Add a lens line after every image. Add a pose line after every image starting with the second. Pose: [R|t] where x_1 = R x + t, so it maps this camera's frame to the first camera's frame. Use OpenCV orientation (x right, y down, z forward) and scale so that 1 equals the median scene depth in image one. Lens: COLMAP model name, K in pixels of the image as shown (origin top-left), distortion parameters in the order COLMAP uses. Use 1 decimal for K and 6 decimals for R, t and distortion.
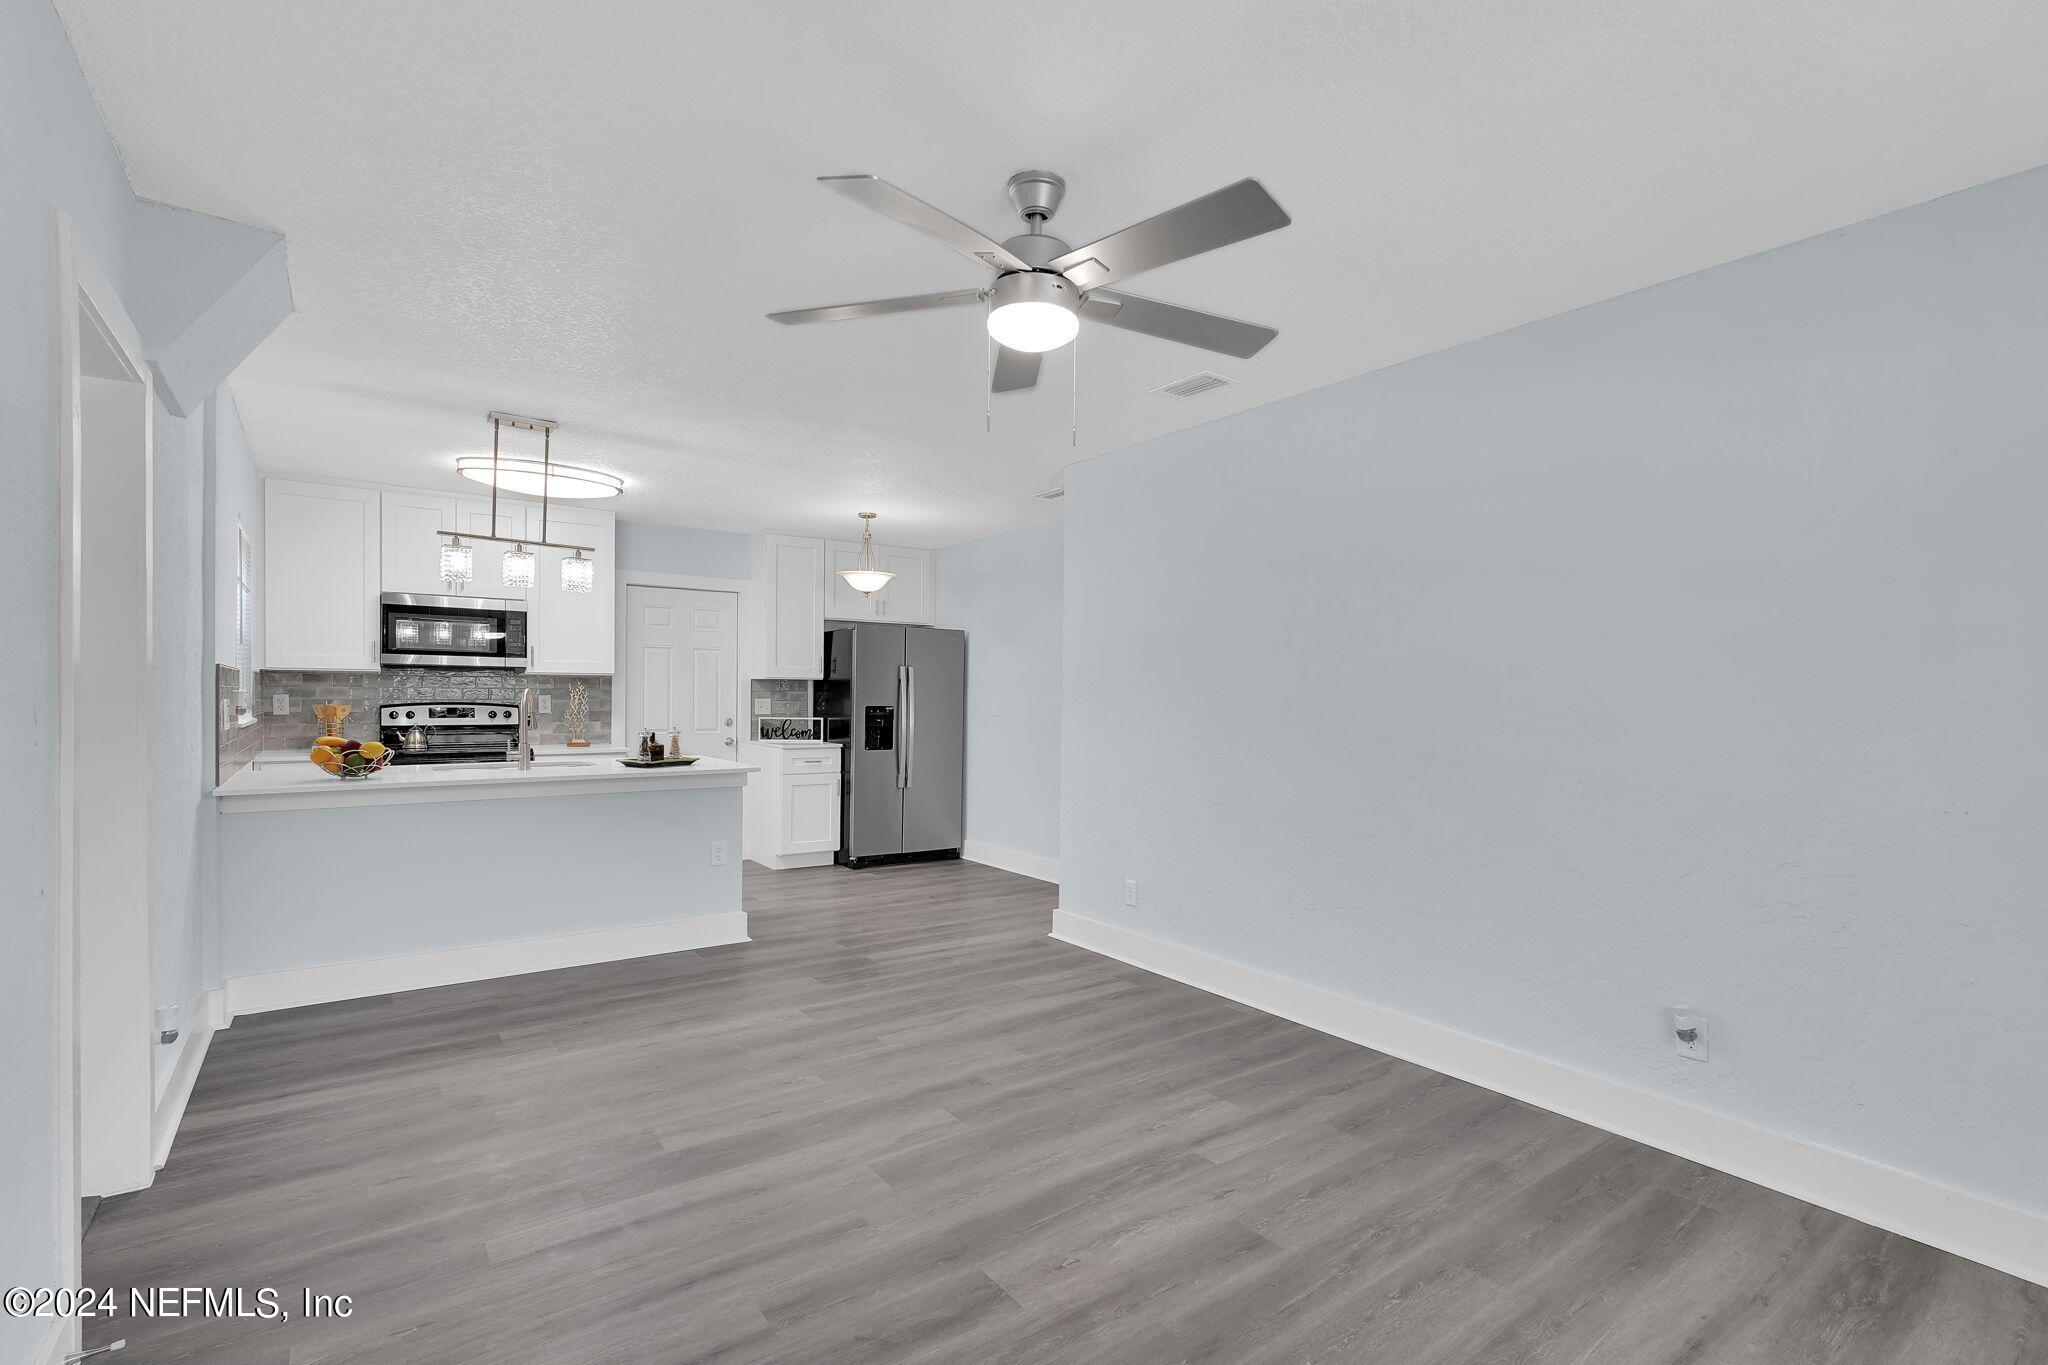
lens RADIAL K [[939.5, 0, 1031.6], [0, 939.5, 702.1], [0, 0, 1]] dist [-0.016151, 0.003980]
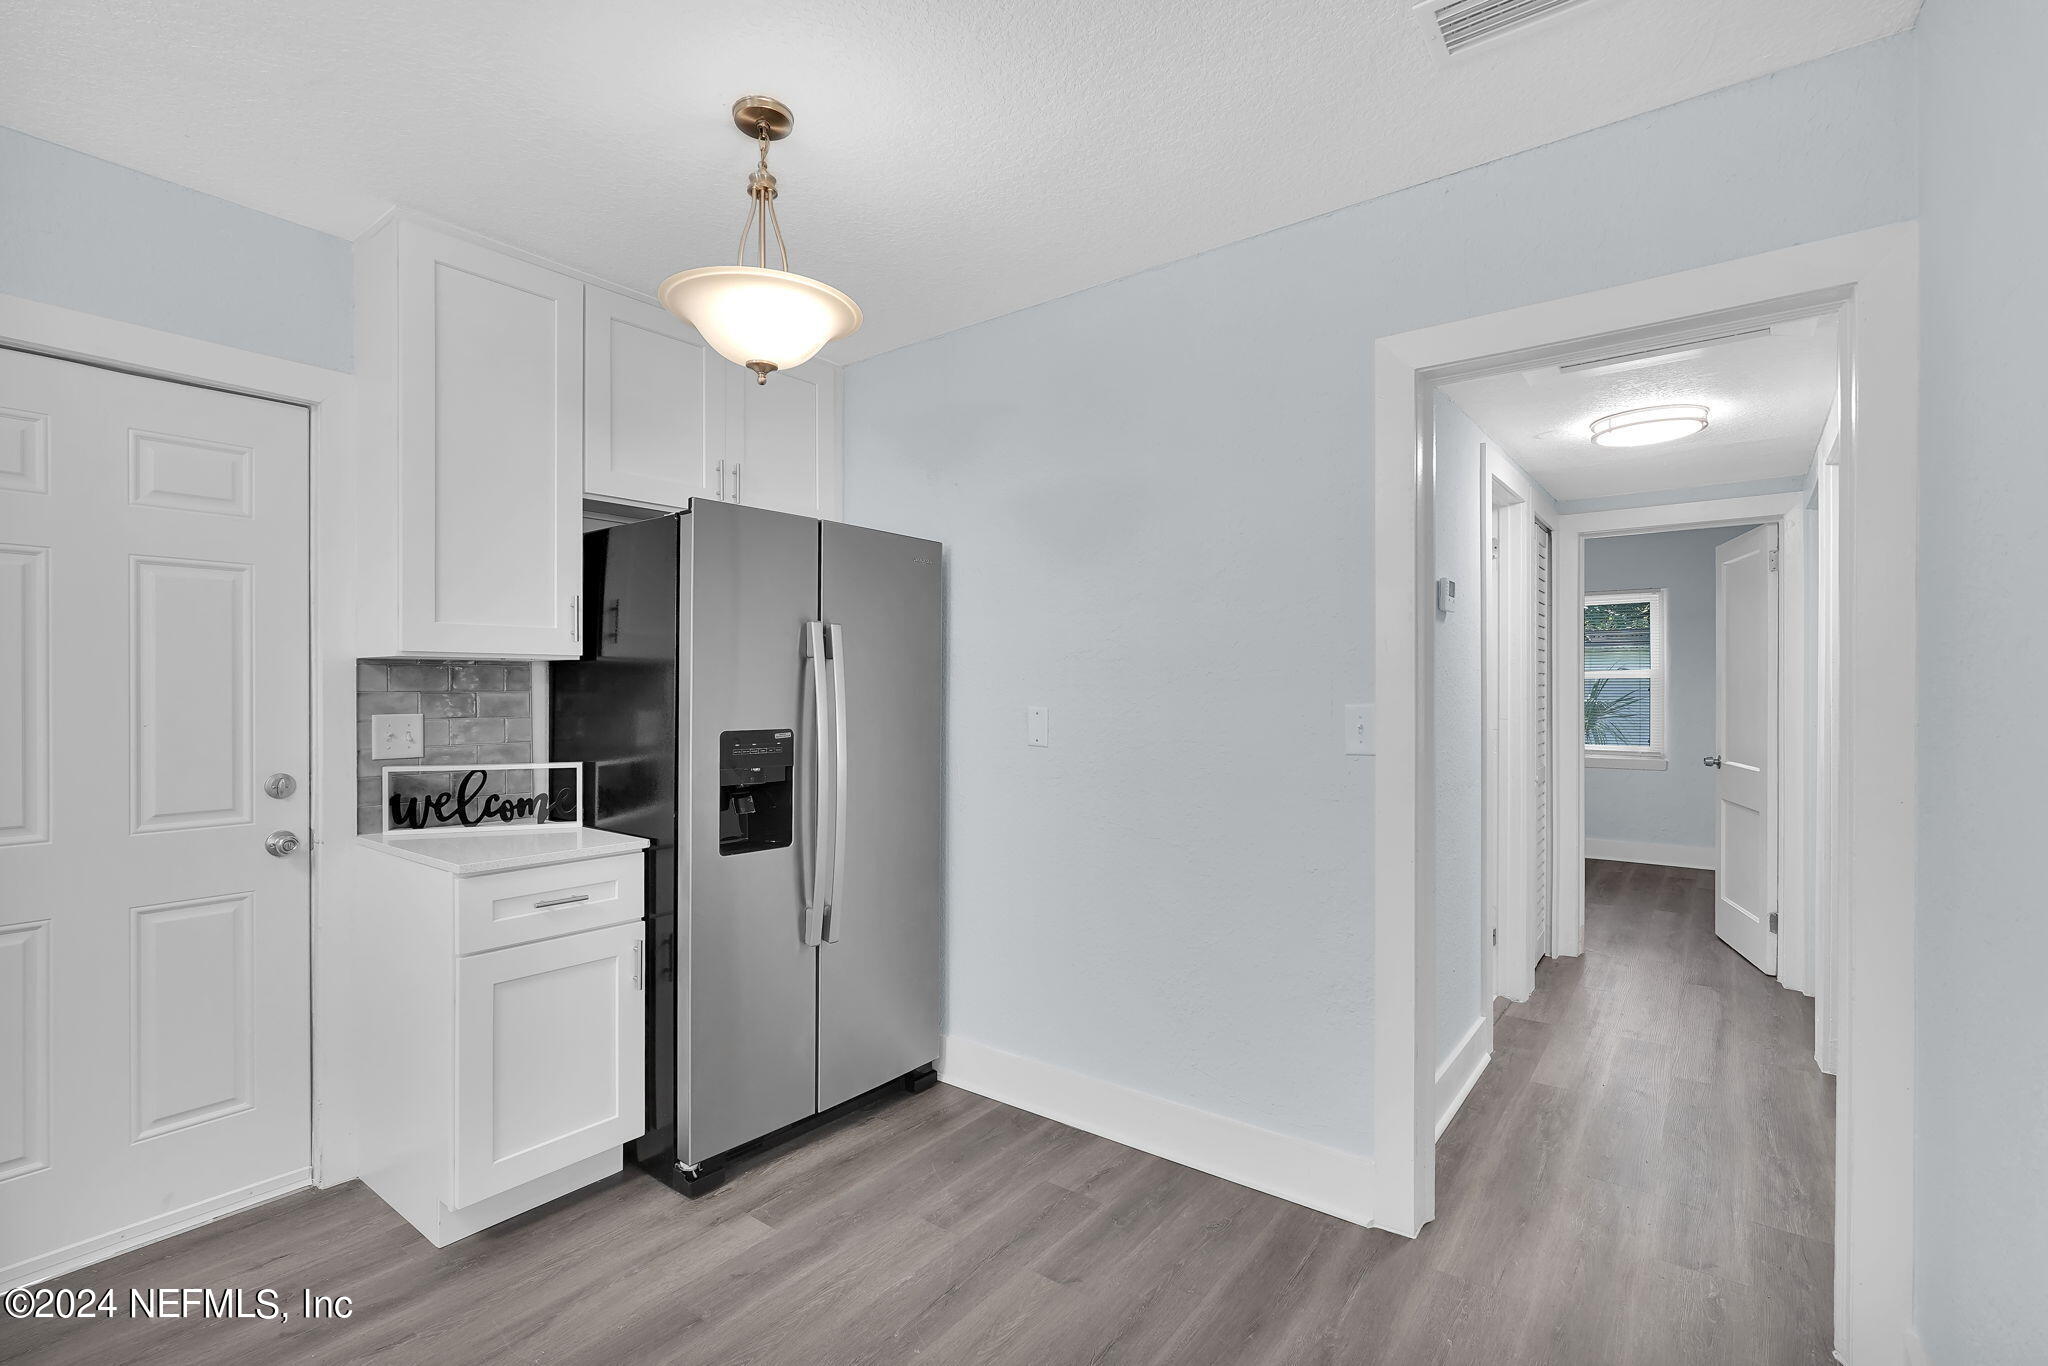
lens RADIAL K [[919.2, 0, 1012.5], [0, 919.2, 693.6], [0, 0, 1]] dist [-0.013581, 0.005749]
pose [[0.961147, -0.012068, 0.275774, -0.206266], [0.014246, 0.999881, -0.005895, -0.007838], [-0.275670, 0.009594, 0.961204, 0.789552]]
